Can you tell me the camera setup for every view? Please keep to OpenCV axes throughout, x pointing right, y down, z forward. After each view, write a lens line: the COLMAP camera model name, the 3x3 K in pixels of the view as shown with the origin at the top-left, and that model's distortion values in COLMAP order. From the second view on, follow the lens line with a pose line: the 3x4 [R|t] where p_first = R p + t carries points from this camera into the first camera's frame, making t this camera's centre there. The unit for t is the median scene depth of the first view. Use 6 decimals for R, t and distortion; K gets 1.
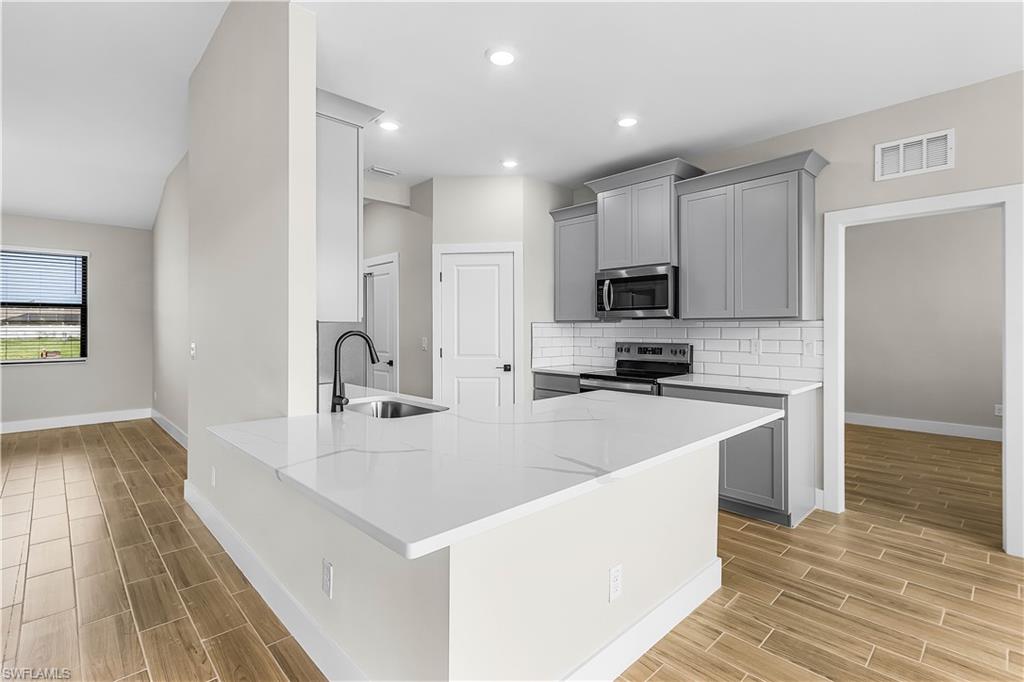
lens RADIAL K [[476.2, 0, 513.2], [0, 476.2, 323.8], [0, 0, 1]] dist [0.032221, 0.000136]
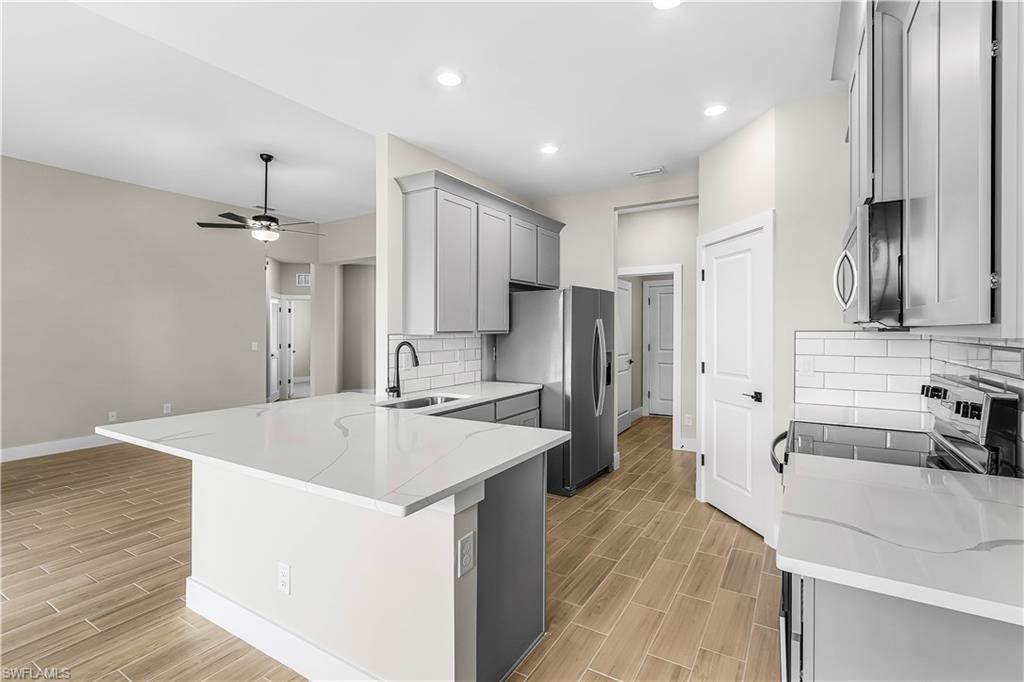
lens RADIAL K [[465.2, 0, 514.7], [0, 465.2, 336.9], [0, 0, 1]] dist [0.000205, -0.000037]
pose [[0.252398, -0.002128, -0.967621, 0.601339], [0.007890, 0.999969, -0.000141, 0.003407], [0.967591, -0.007599, 0.252407, 0.558429]]
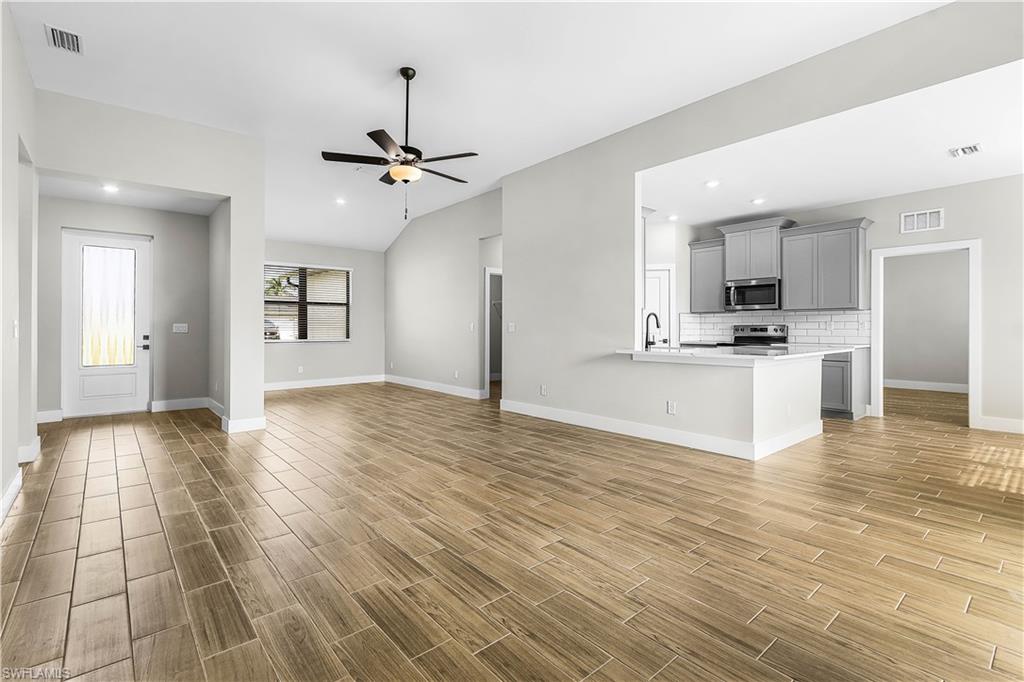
lens RADIAL K [[476.2, 0, 513.2], [0, 476.2, 323.8], [0, 0, 1]] dist [0.032221, 0.000136]
pose [[0.998784, 0.000570, -0.049301, -0.504909], [-0.000633, 0.999999, -0.001258, 0.040837], [0.049300, 0.001288, 0.998783, -0.730649]]
